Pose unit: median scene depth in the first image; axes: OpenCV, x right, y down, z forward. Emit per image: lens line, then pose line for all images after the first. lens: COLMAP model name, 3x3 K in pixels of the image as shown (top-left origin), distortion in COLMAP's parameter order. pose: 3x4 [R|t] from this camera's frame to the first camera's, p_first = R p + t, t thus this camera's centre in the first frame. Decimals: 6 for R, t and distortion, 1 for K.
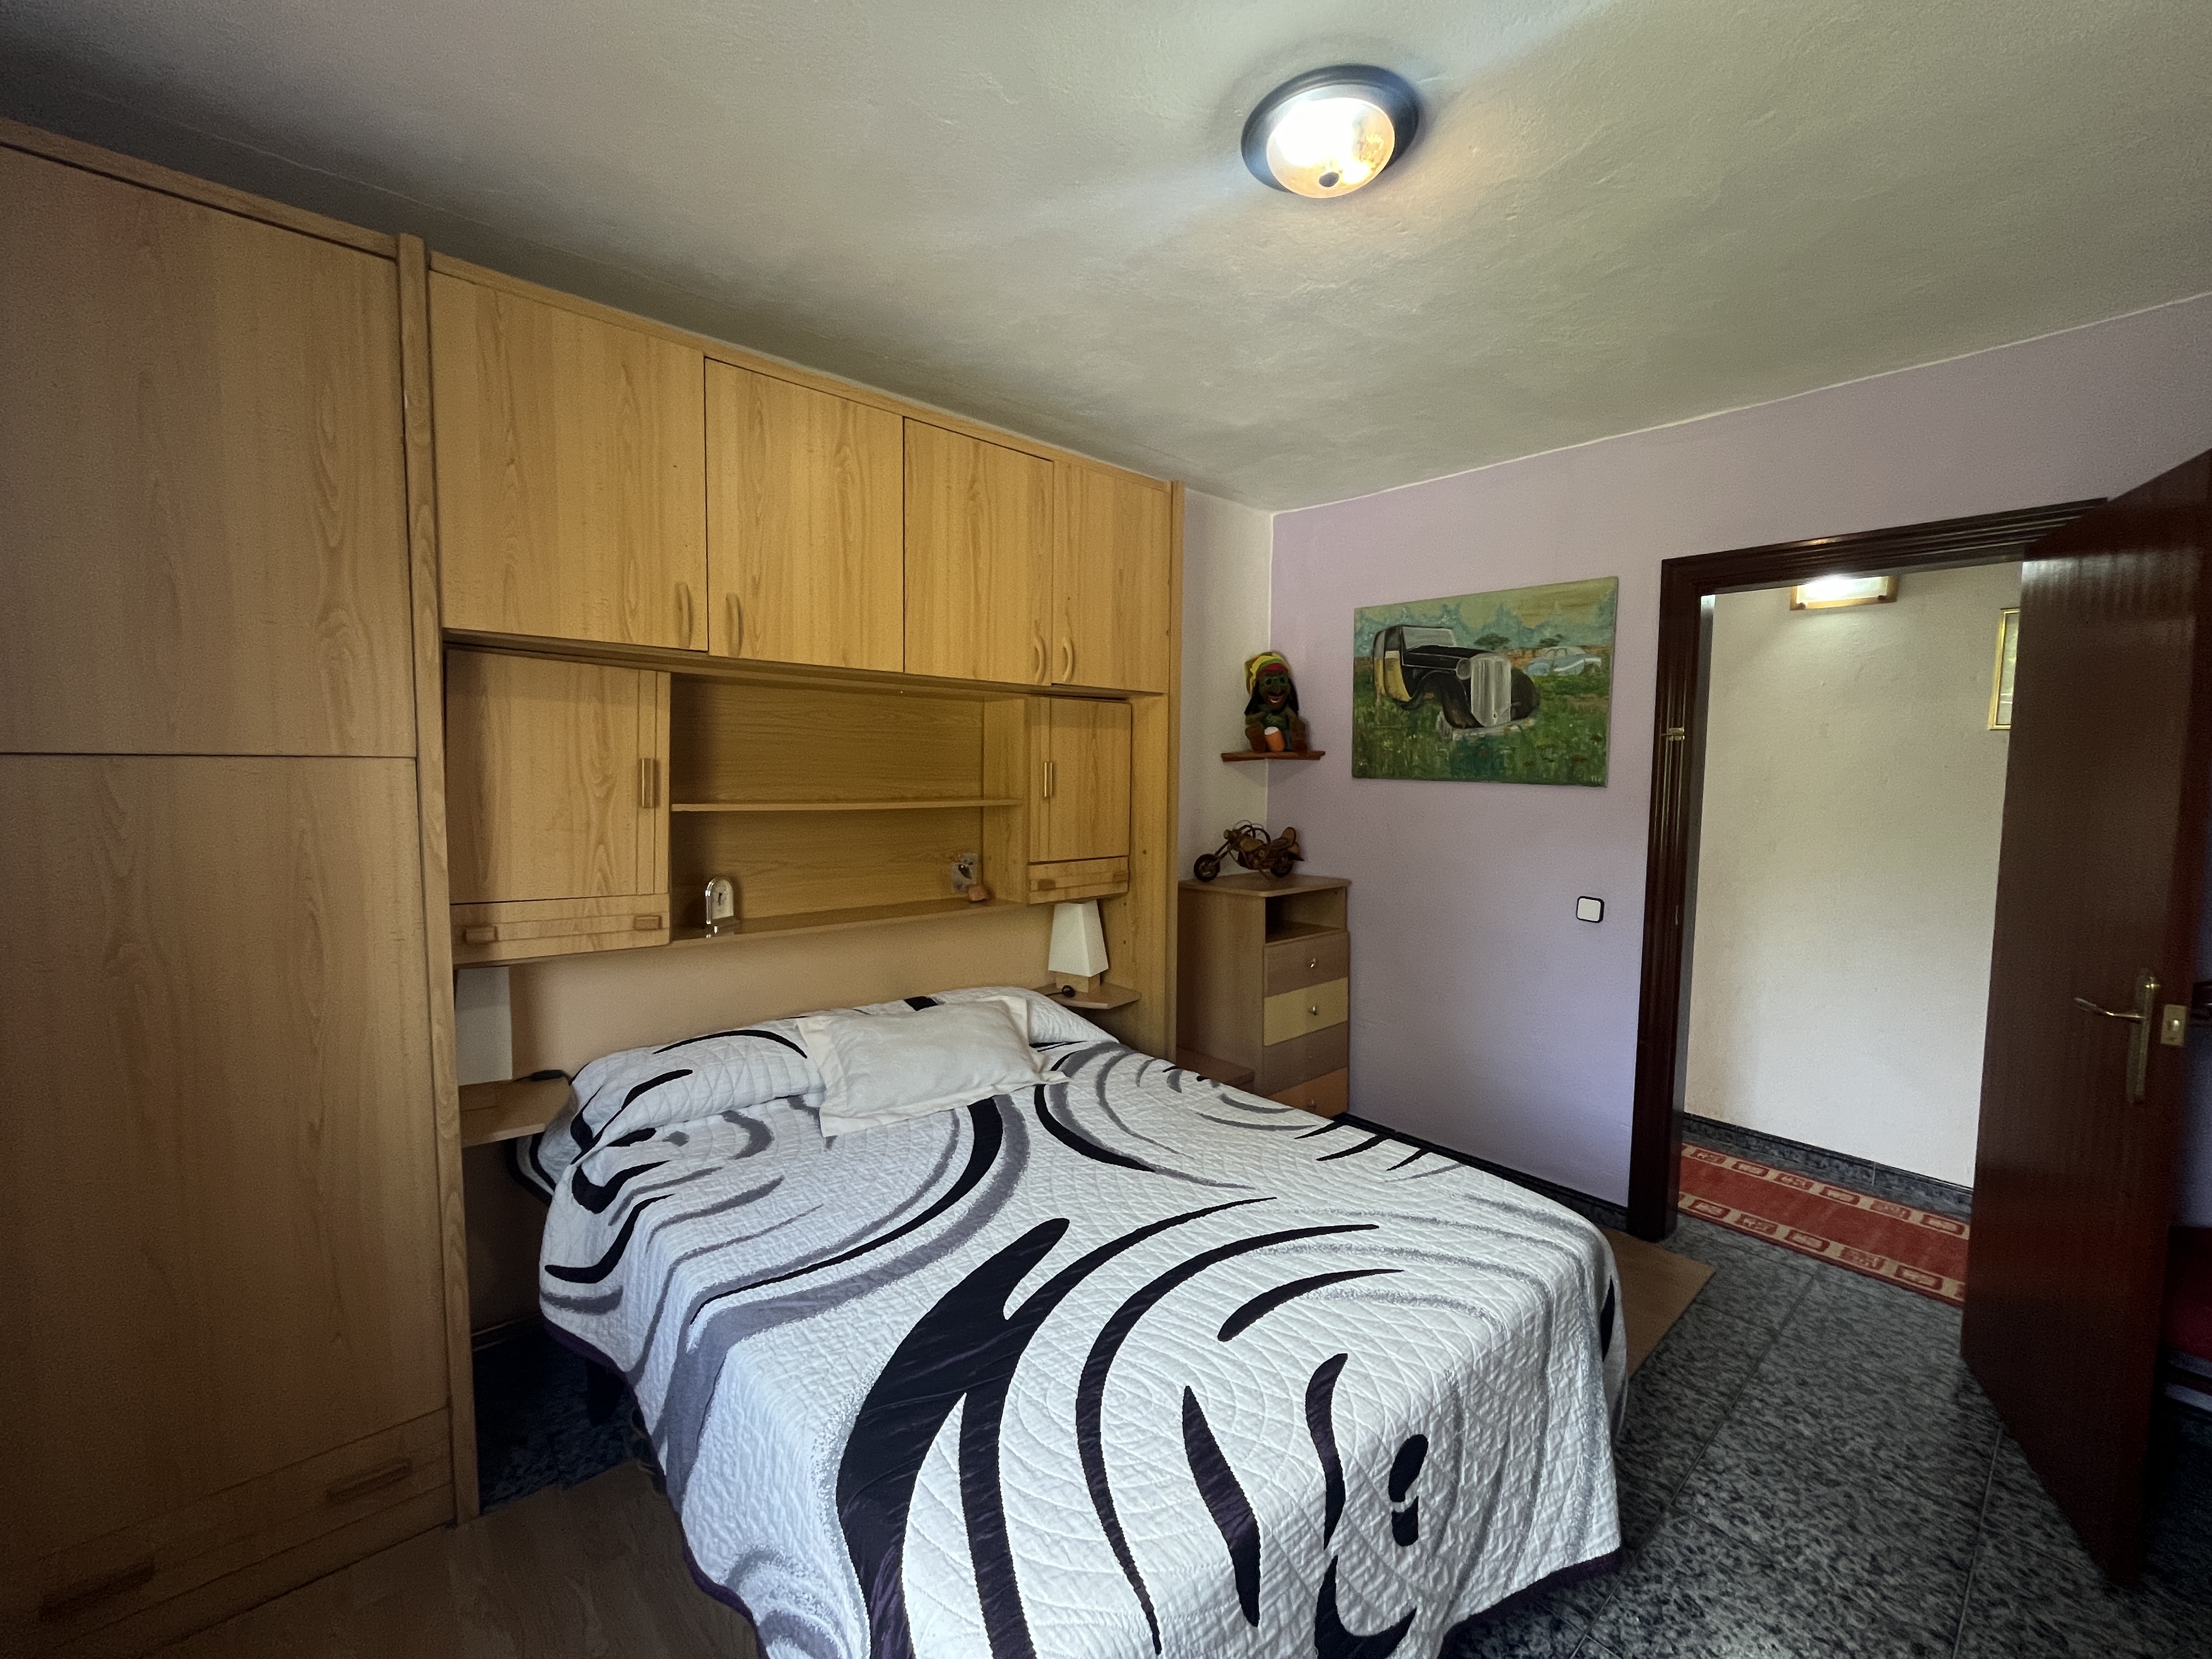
lens RADIAL K [[892.5, 0, 1104.3], [0, 892.5, 831.6], [0, 0, 1]] dist [-0.007040, 0.001211]
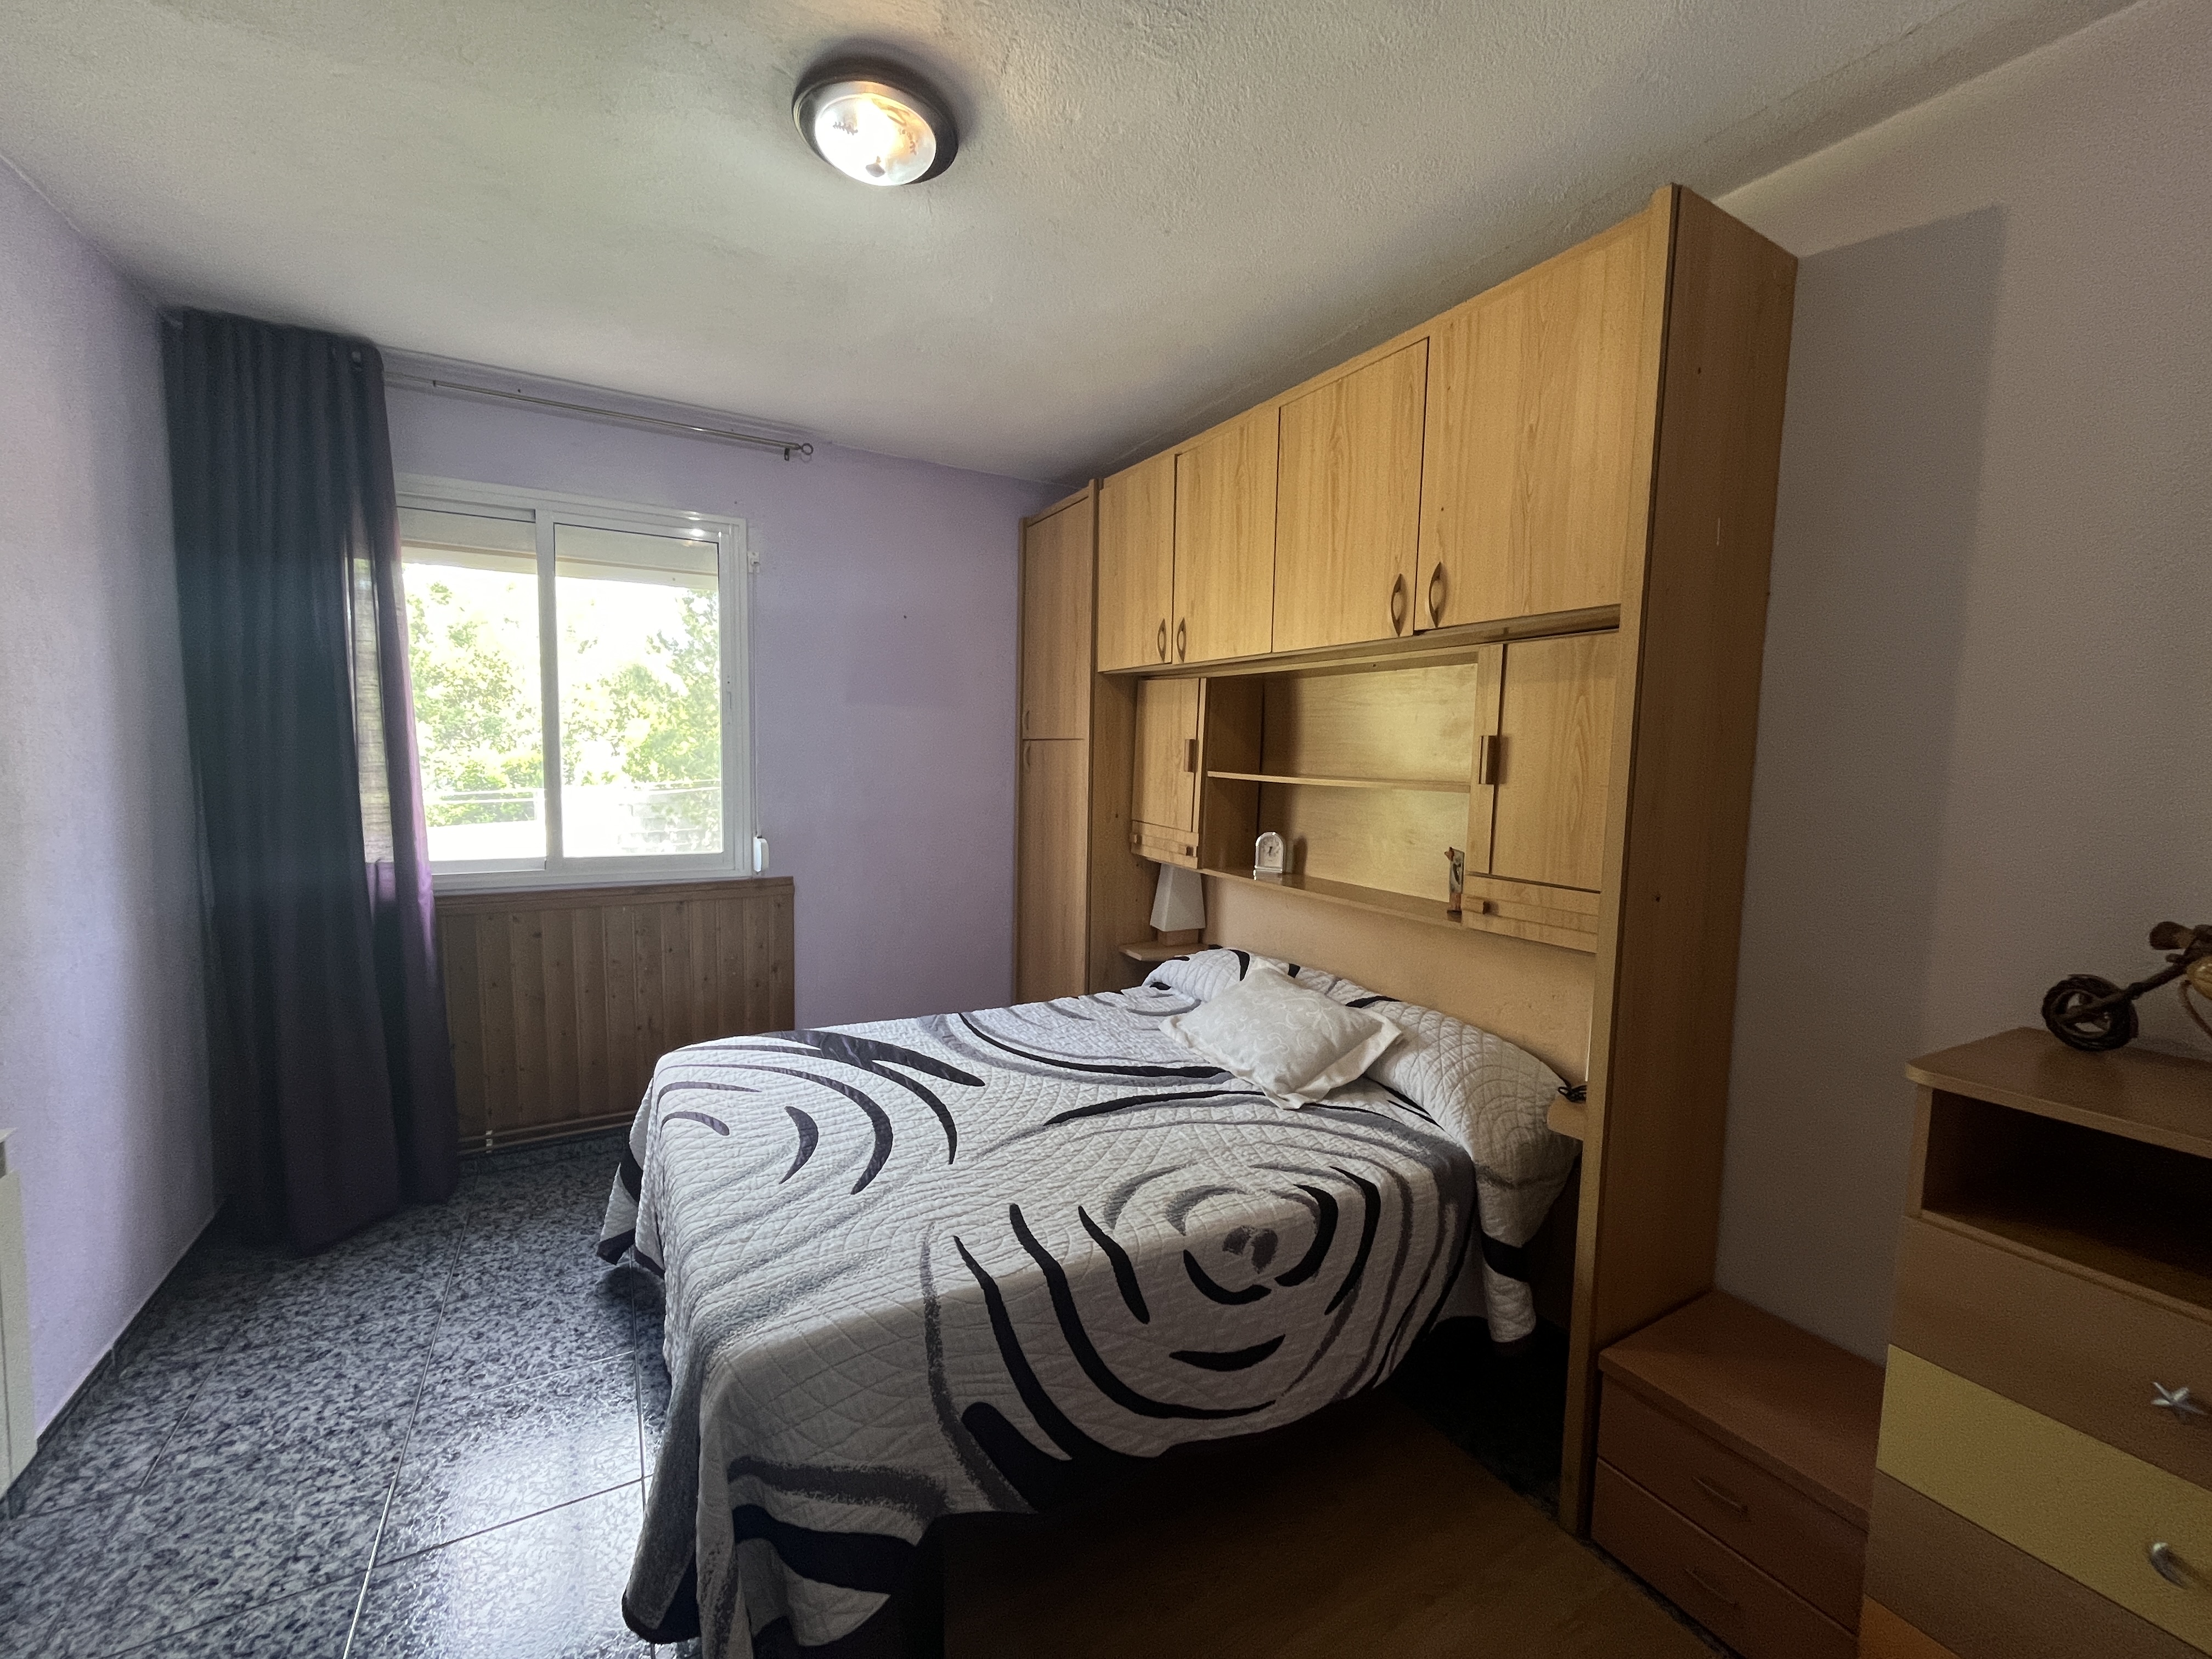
lens RADIAL K [[892.5, 0, 1104.3], [0, 892.5, 831.6], [0, 0, 1]] dist [-0.007040, 0.001211]
pose [[-0.198522, 0.070921, -0.977527, 0.981114], [-0.095386, 0.991246, 0.091288, -0.051511], [0.975444, 0.111365, -0.190019, 1.178419]]
